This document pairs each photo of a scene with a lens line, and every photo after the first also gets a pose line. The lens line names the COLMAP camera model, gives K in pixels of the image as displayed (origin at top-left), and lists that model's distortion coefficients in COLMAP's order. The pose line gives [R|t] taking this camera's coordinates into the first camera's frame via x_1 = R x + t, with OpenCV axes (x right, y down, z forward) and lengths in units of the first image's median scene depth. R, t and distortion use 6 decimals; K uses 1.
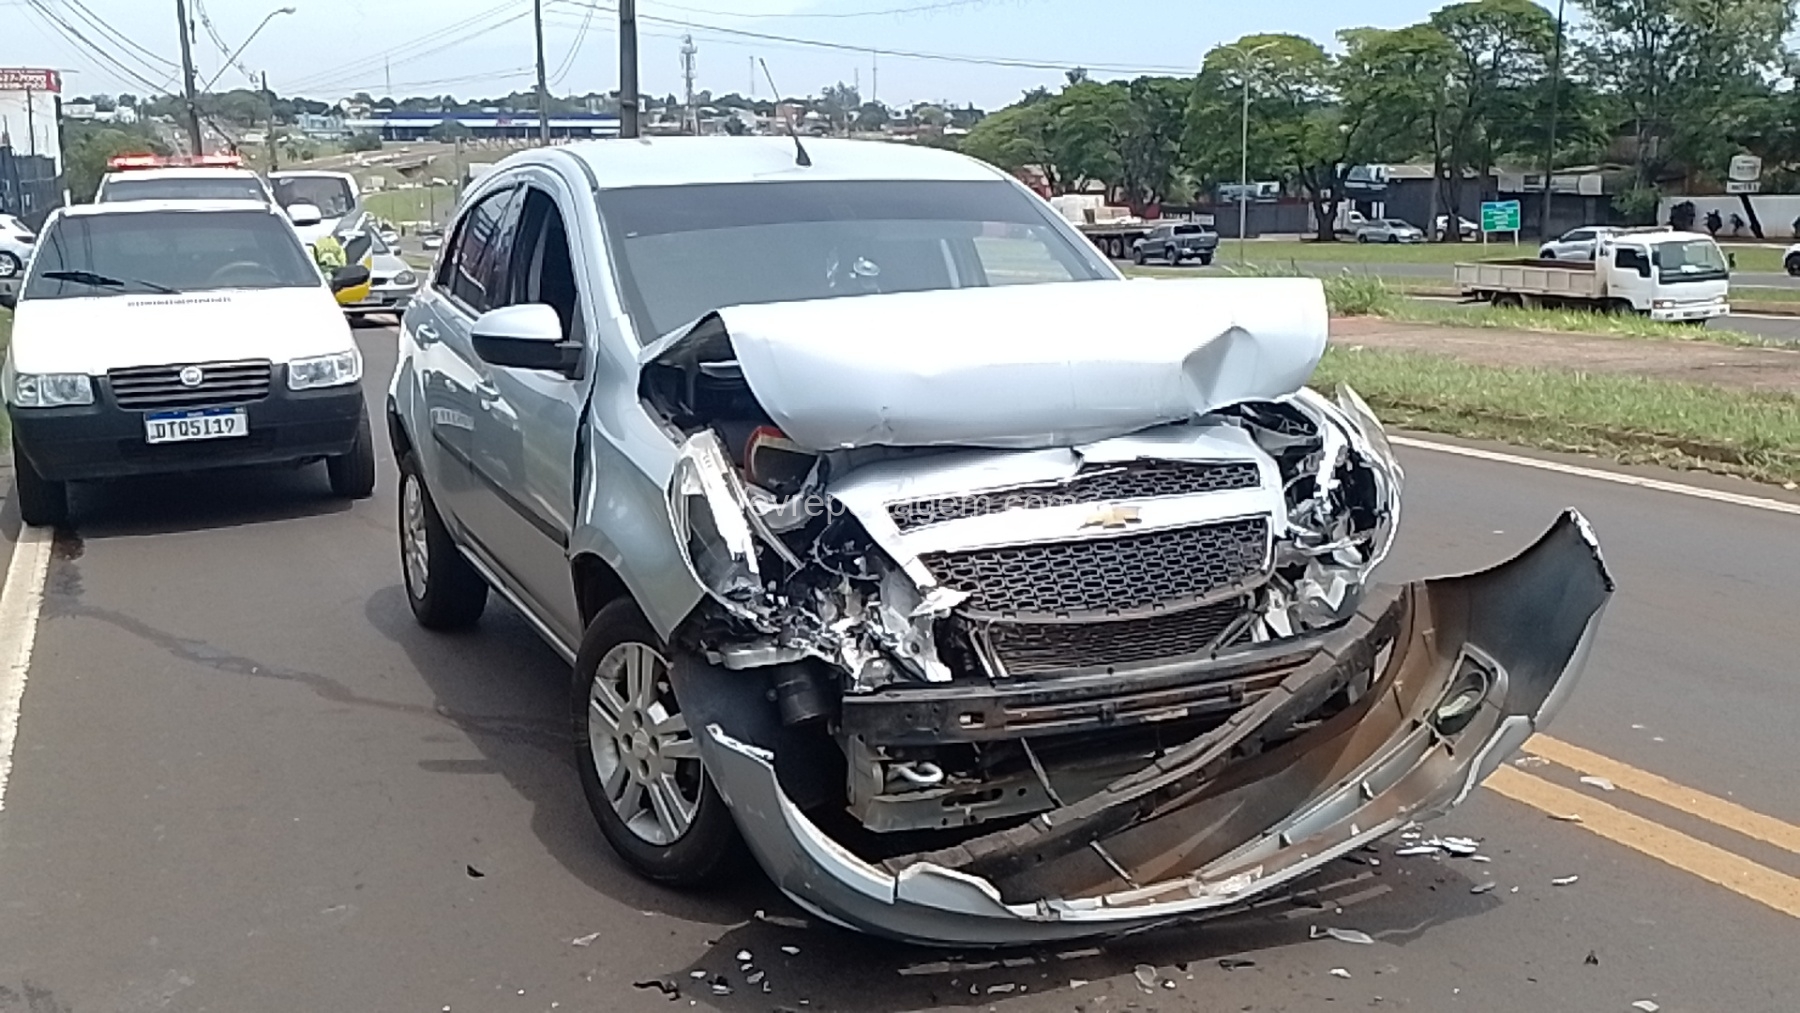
lens RADIAL K [[1789.8, 0, 900.0], [0, 1789.8, 506.5], [0, 0, 1]] dist [0.126027, -0.262018]
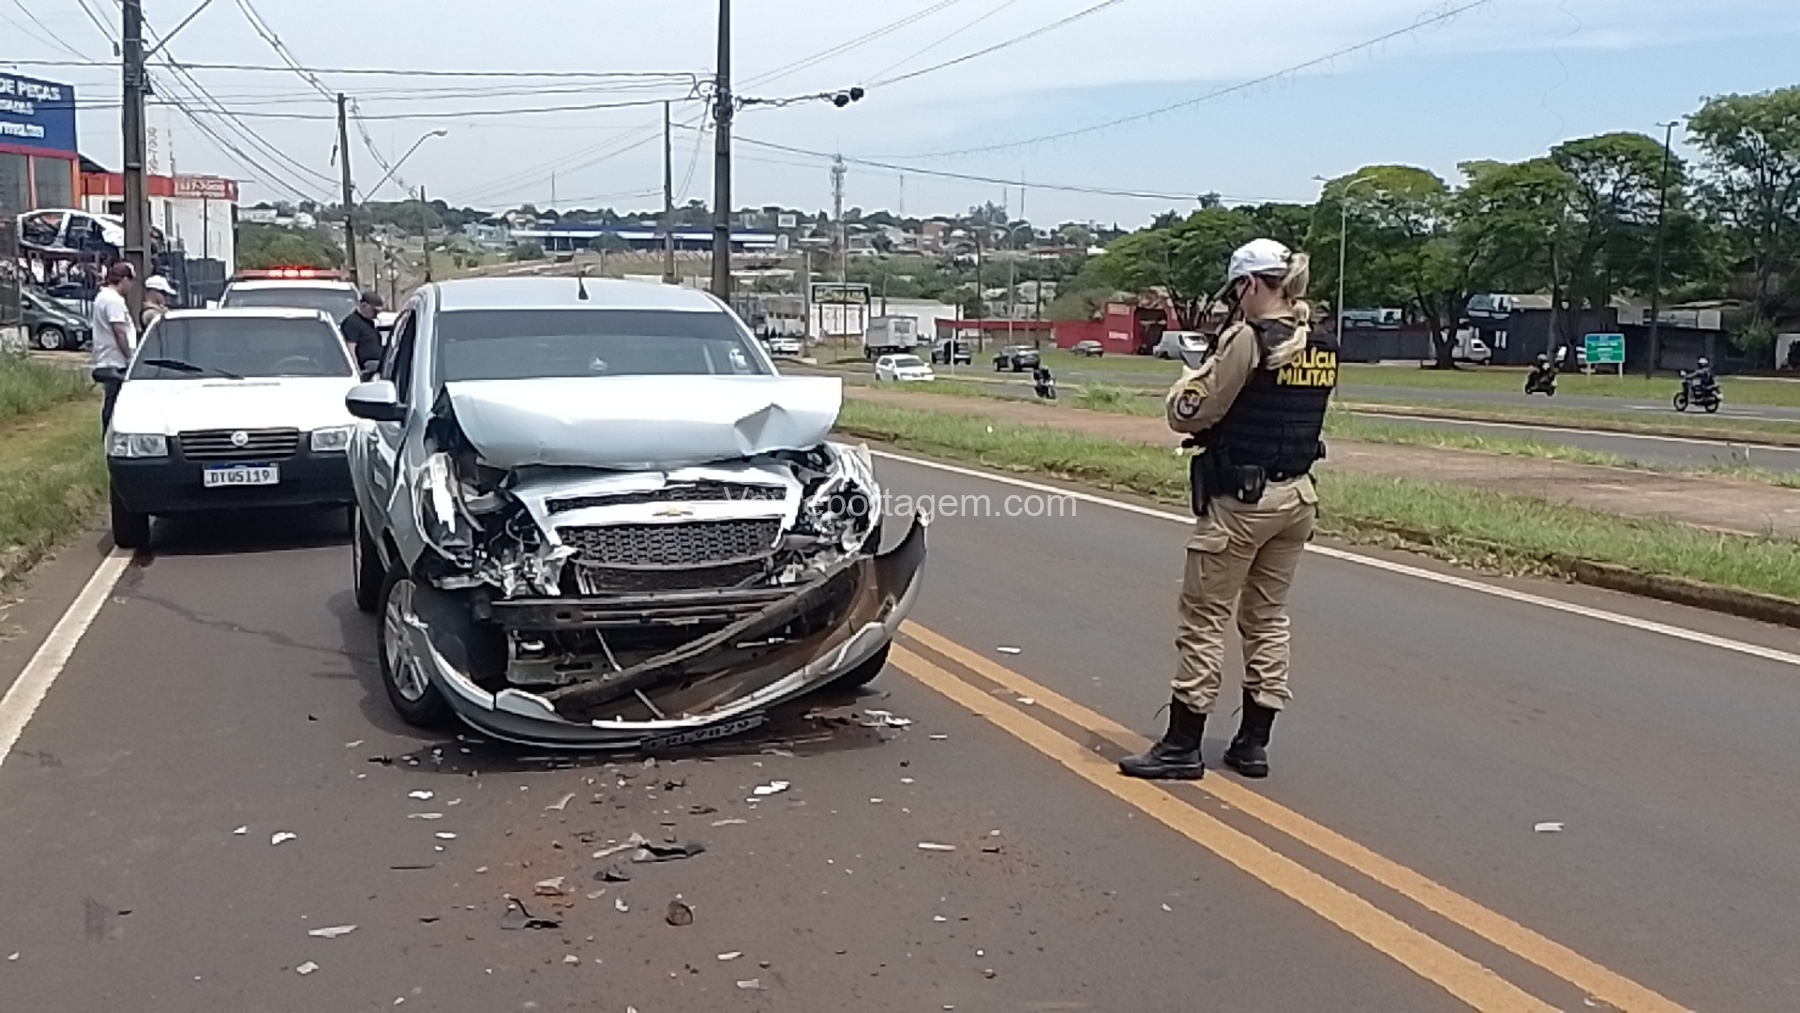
lens RADIAL K [[1789.8, 0, 900.0], [0, 1789.8, 506.5], [0, 0, 1]] dist [0.126027, -0.262018]
pose [[0.996492, 0.031749, -0.077430, 0.017156], [-0.036561, 0.997435, -0.061540, 0.003656], [0.075277, 0.064155, 0.995097, -0.025307]]
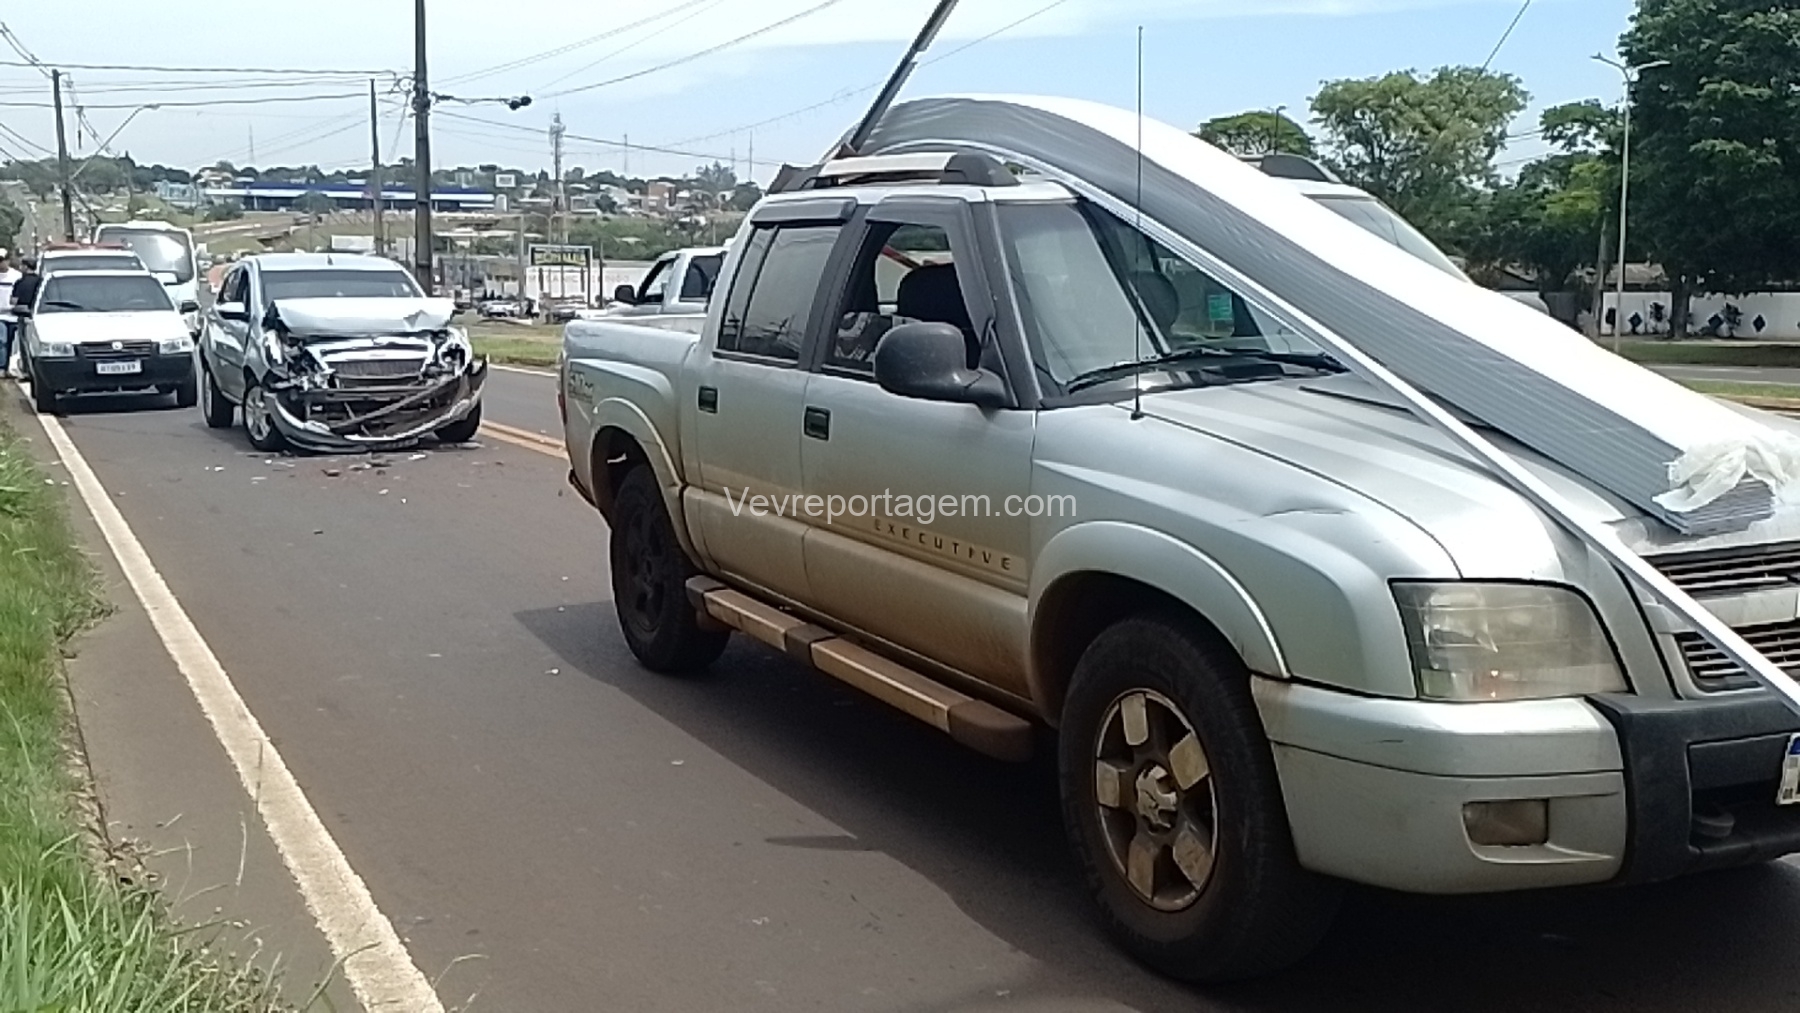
lens RADIAL K [[1813.9, 0, 900.0], [0, 1813.9, 506.5], [0, 0, 1]] dist [0.120721, -0.238241]
pose [[0.997640, 0.010571, 0.067843, 0.037420], [-0.007461, 0.998917, -0.045928, 0.019440], [-0.068255, 0.045314, 0.996638, -0.116584]]
